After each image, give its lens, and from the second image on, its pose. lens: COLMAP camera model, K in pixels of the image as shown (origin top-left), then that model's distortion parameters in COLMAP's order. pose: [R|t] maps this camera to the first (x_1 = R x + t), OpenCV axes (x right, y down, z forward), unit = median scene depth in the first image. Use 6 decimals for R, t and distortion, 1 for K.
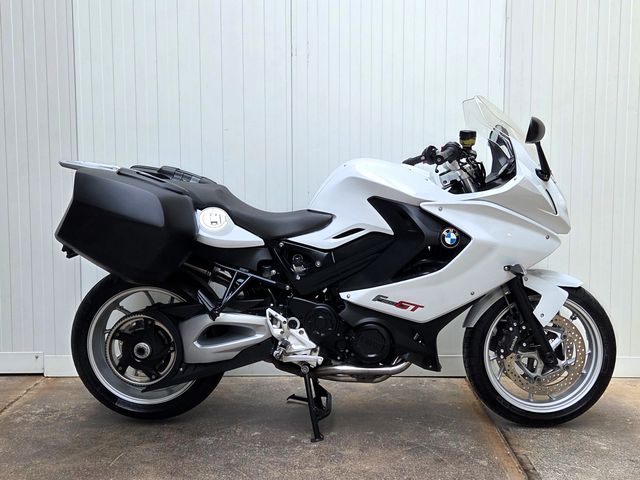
lens RADIAL K [[787.0, 0, 333.2], [0, 787.0, 220.3], [0, 0, 1]] dist [0.039154, -0.047909]
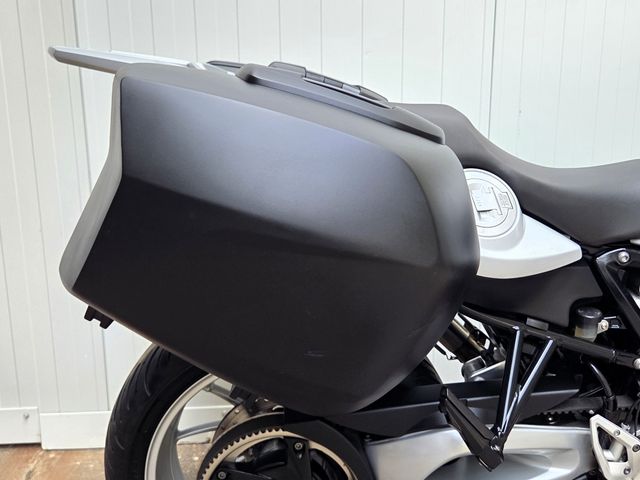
lens RADIAL K [[714.4, 0, 316.0], [0, 714.4, 242.1], [0, 0, 1]] dist [0.050360, -0.030493]
pose [[0.999157, -0.019907, 0.035910, -0.235173], [0.013753, 0.986345, 0.164120, -0.038757], [-0.038687, -0.163487, 0.985787, 0.644905]]
